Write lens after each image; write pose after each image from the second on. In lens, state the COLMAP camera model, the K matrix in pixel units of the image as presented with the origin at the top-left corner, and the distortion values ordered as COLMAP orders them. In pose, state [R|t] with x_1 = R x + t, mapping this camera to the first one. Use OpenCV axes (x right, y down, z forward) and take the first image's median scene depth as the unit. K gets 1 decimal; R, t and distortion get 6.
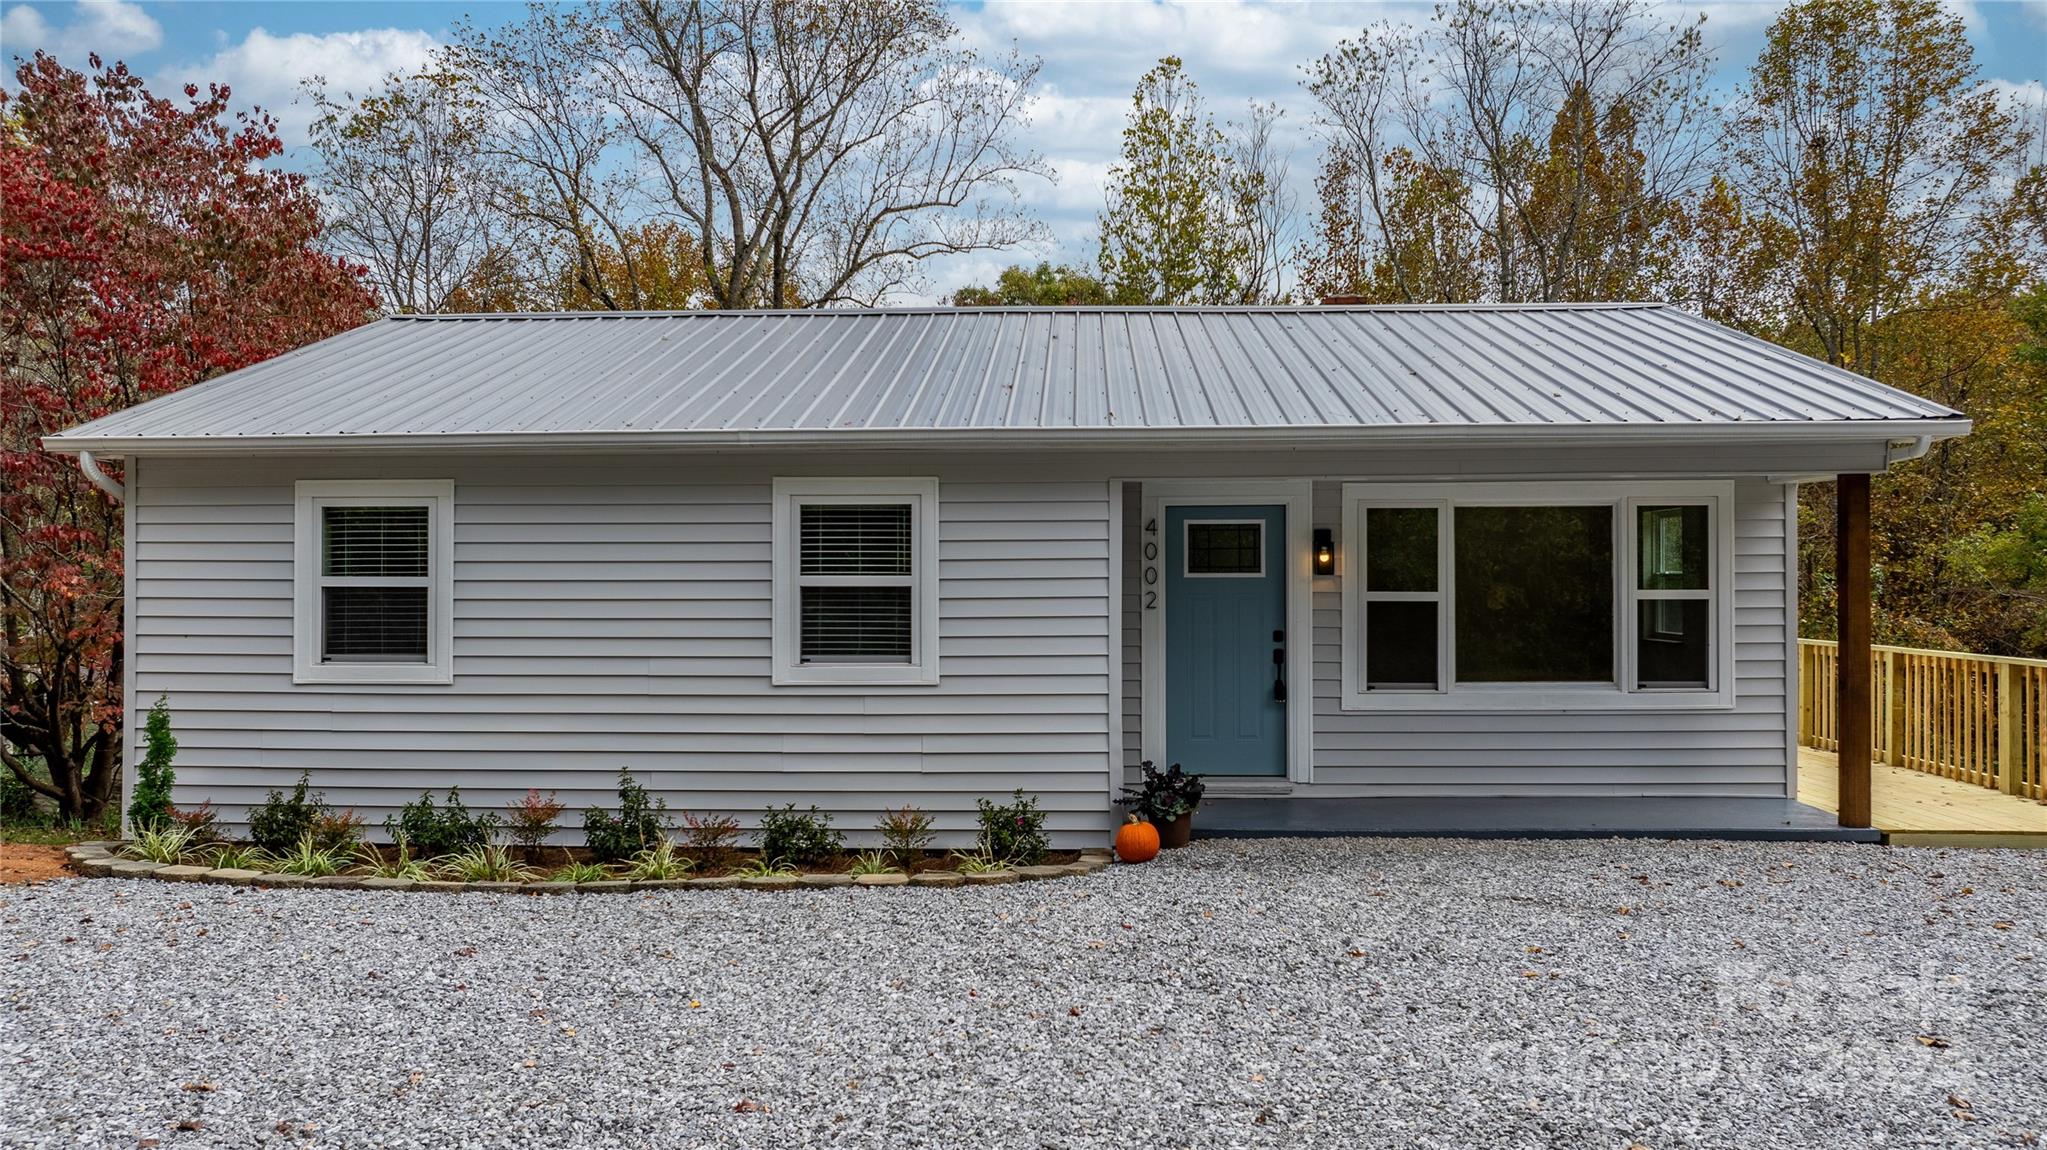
lens RADIAL K [[1440.4, 0, 1023.7], [0, 1440.4, 571.2], [0, 0, 1]] dist [-0.009626, -0.004551]
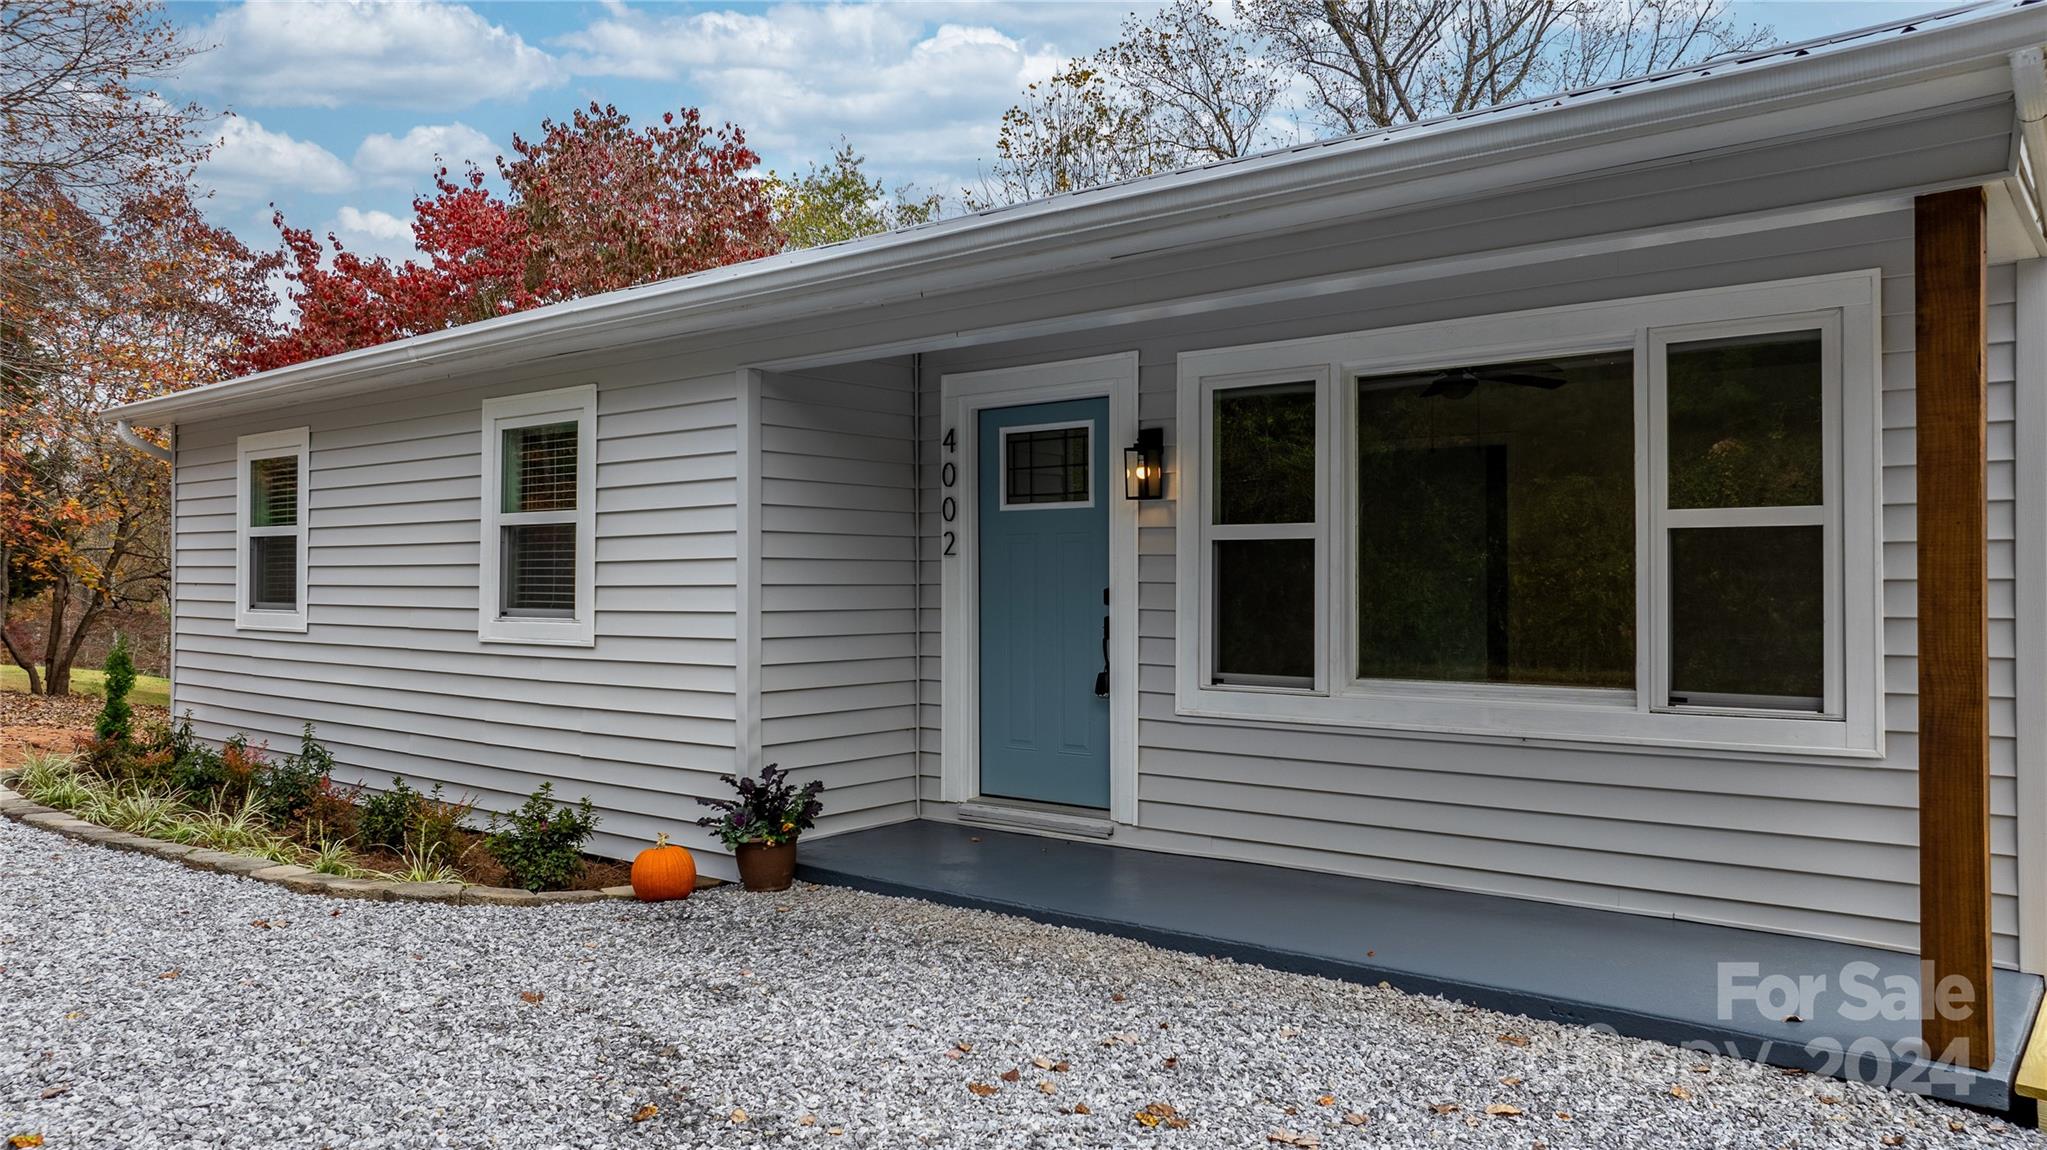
lens RADIAL K [[1440.4, 0, 1027.4], [0, 1440.4, 578.2], [0, 0, 1]] dist [-0.009626, -0.004551]
pose [[0.804291, 0.001264, -0.594234, 0.544571], [0.000562, 0.999996, 0.002888, 0.035425], [0.594235, -0.002656, 0.804287, 0.458794]]
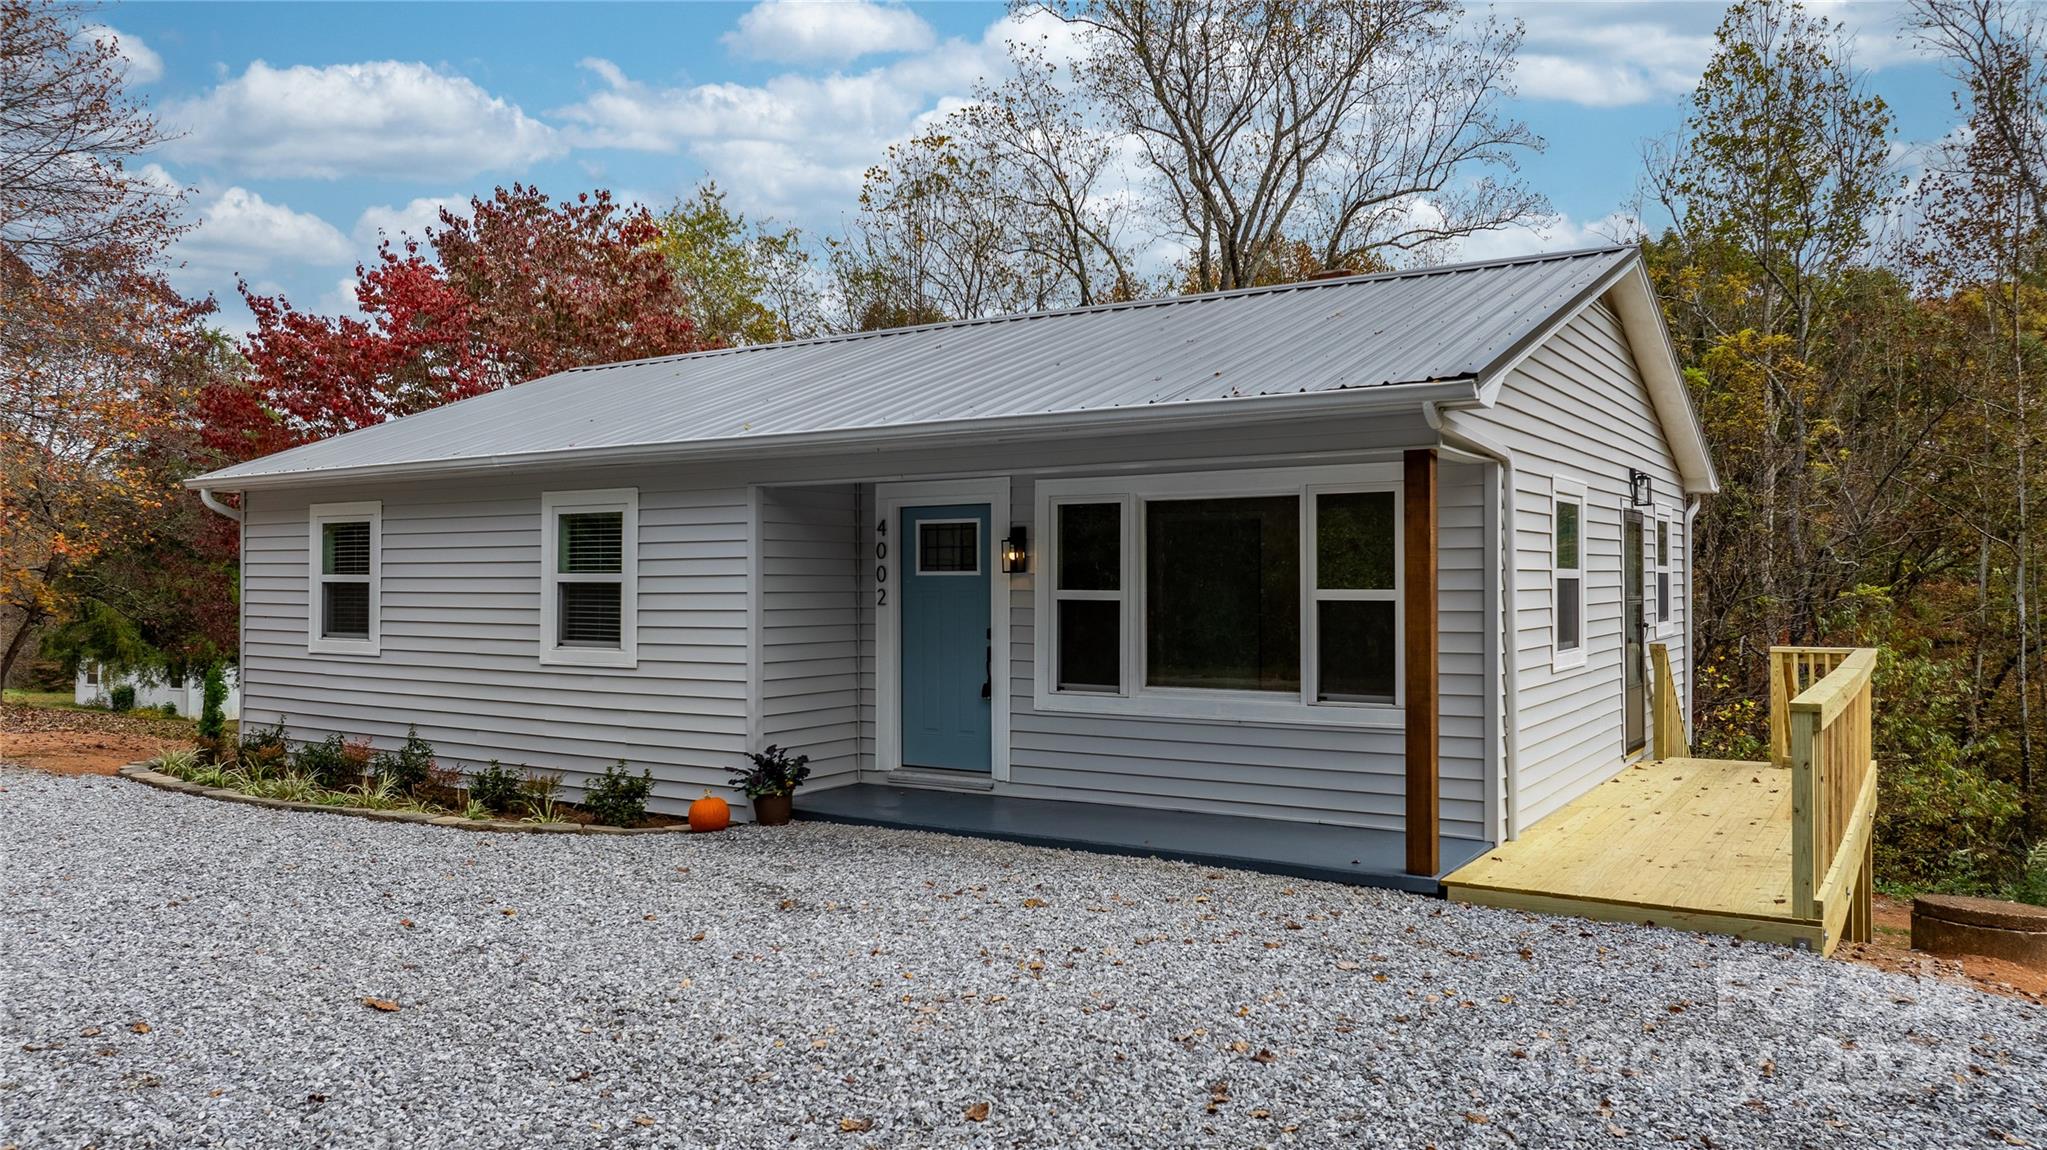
lens RADIAL K [[1440.4, 0, 1026.6], [0, 1440.4, 582.4], [0, 0, 1]] dist [-0.009626, -0.004551]
pose [[0.865276, 0.002354, -0.501291, 0.714241], [0.000094, 0.999988, 0.004858, 0.004440], [0.501296, -0.004251, 0.865265, 0.144851]]
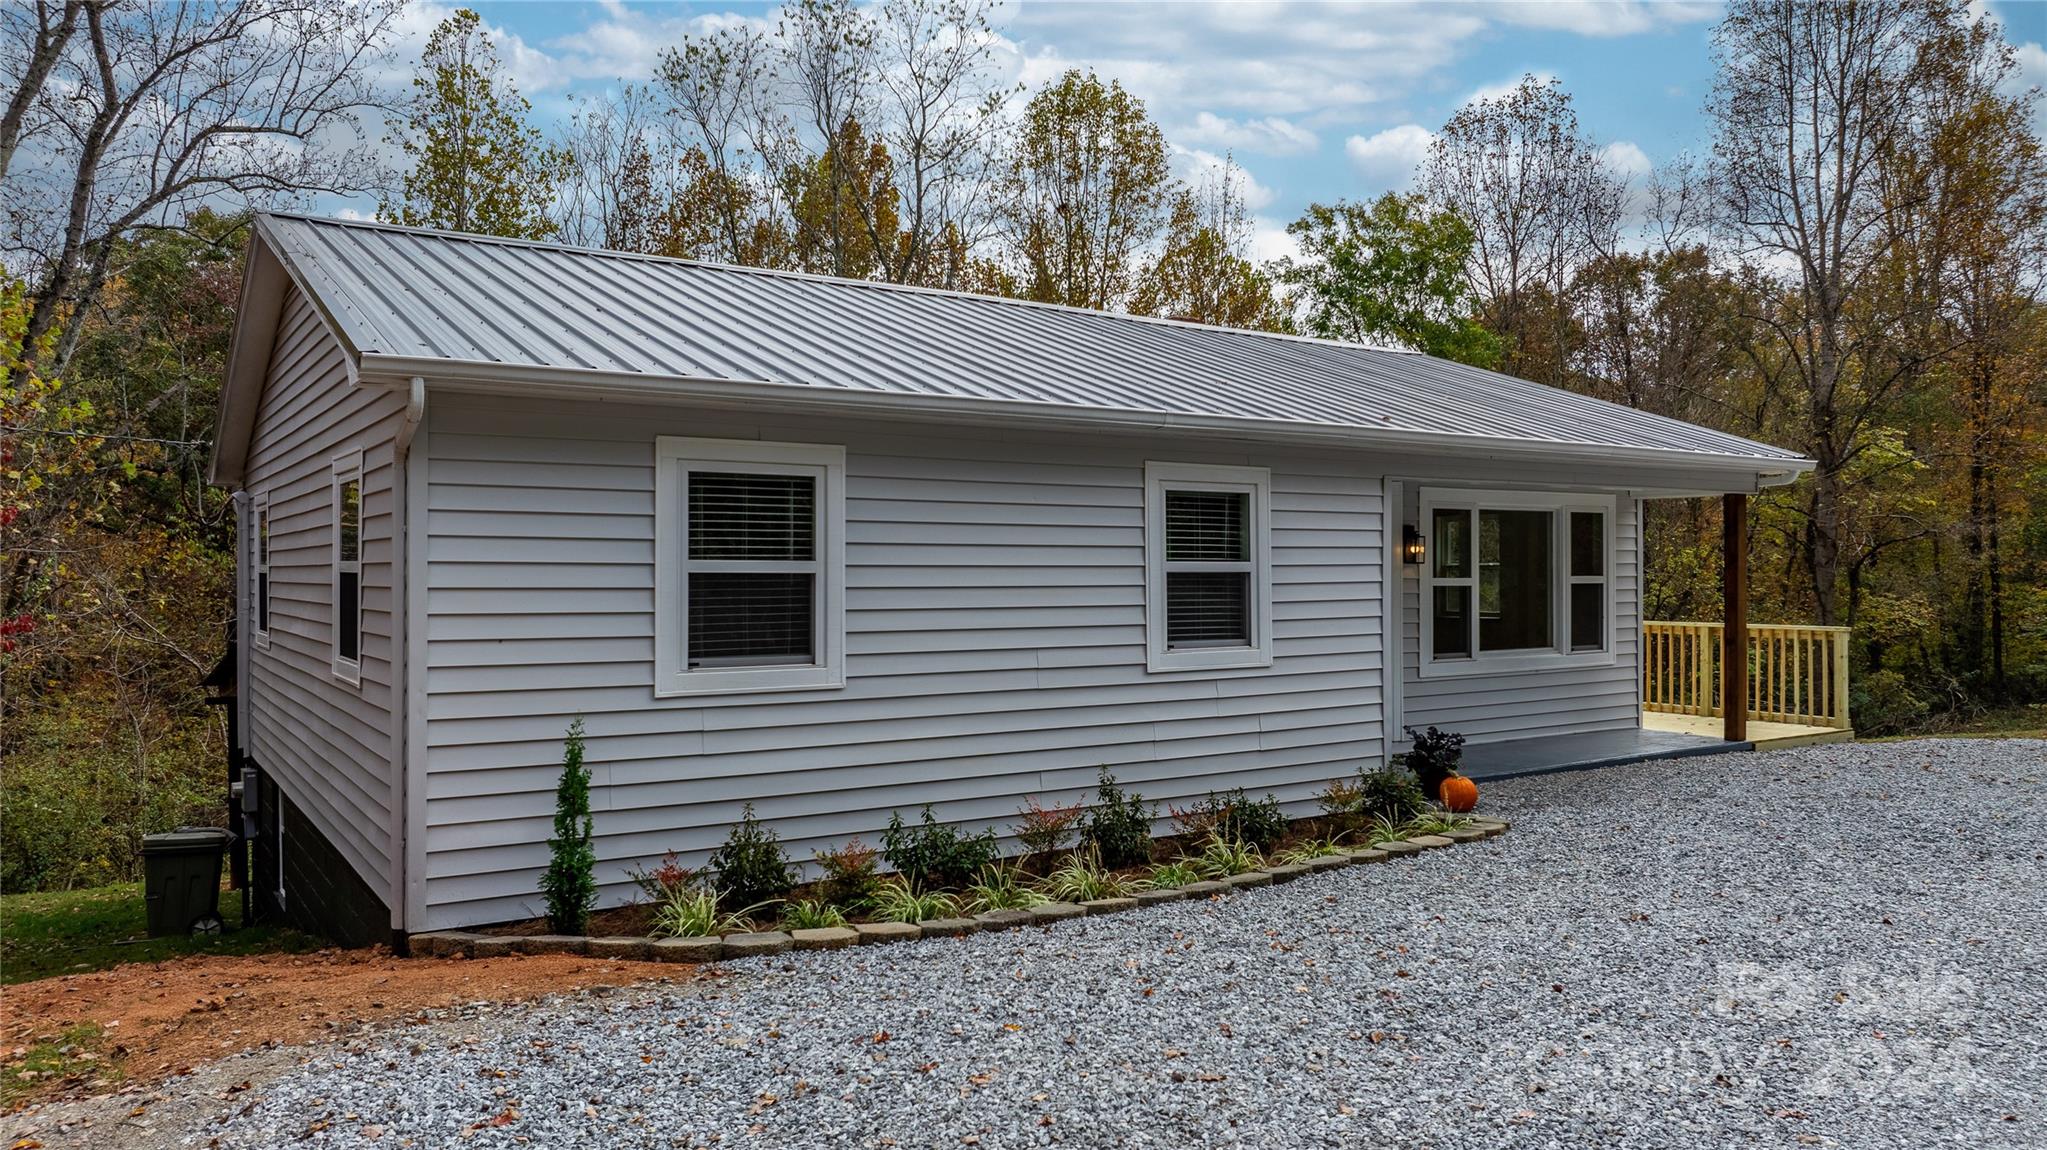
lens RADIAL K [[1440.4, 0, 1025.7], [0, 1440.4, 569.9], [0, 0, 1]] dist [-0.009626, -0.004551]
pose [[0.805449, 0.000968, 0.592665, -0.745234], [-0.000135, 0.999999, -0.001451, 0.009593], [-0.592665, 0.001089, 0.805448, 0.239542]]
